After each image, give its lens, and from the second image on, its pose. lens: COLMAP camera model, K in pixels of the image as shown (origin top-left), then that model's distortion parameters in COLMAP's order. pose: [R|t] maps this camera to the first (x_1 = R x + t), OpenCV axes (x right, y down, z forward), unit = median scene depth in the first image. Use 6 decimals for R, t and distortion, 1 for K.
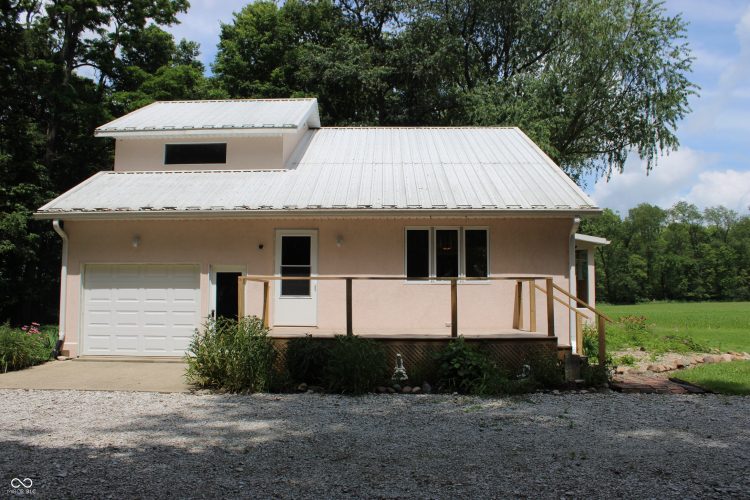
lens RADIAL K [[641.2, 0, 375.0], [0, 641.2, 250.0], [0, 0, 1]] dist [-0.100879, 0.018732]
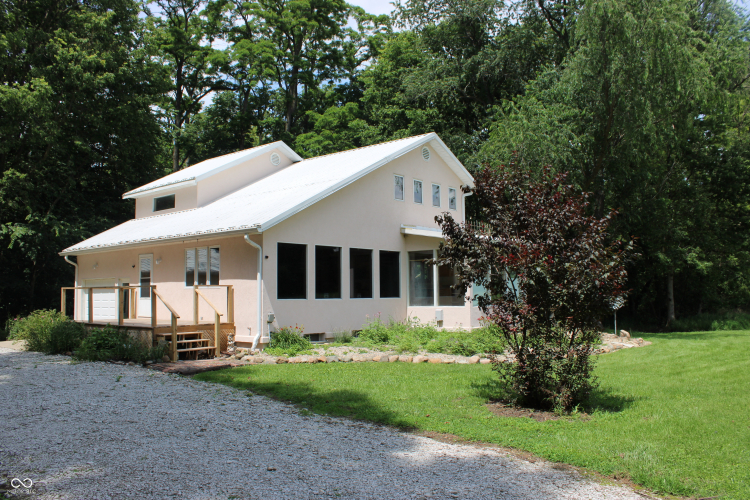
lens RADIAL K [[641.2, 0, 375.0], [0, 641.2, 250.0], [0, 0, 1]] dist [-0.100879, 0.018732]
pose [[0.787264, -0.052149, -0.614407, 1.083026], [0.074899, 0.997127, 0.011338, -0.016368], [0.612050, -0.054944, 0.788908, 0.089176]]
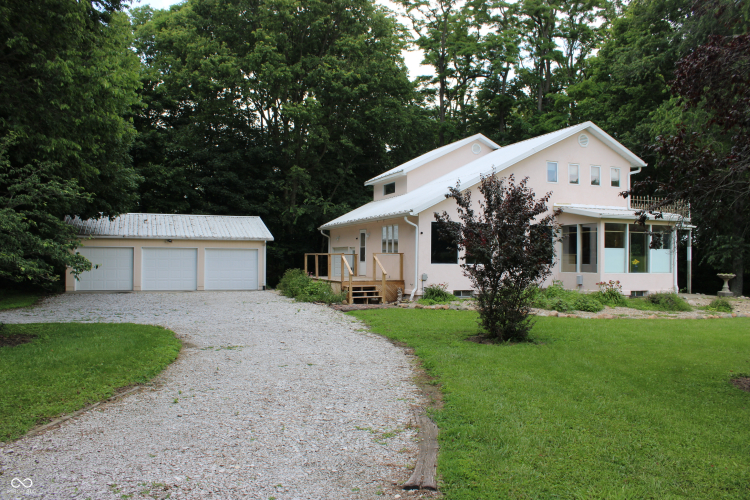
lens RADIAL K [[641.2, 0, 375.0], [0, 641.2, 250.0], [0, 0, 1]] dist [-0.100879, 0.018732]
pose [[0.395539, -0.011026, -0.918383, 1.593248], [0.089239, 0.995658, 0.026480, -0.015960], [0.914104, -0.092429, 0.394806, 0.136968]]
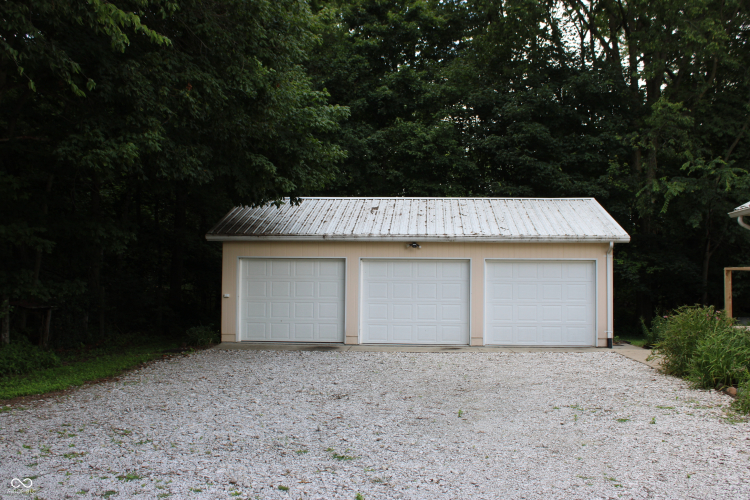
lens RADIAL K [[792.5, 0, 375.0], [0, 792.5, 250.0], [0, 0, 1]] dist [-0.010463, -0.004356]
pose [[-0.019619, -0.039480, -0.999028, 0.761847], [0.097303, 0.994401, -0.041208, 0.003274], [0.995061, -0.098016, -0.015668, 0.291768]]
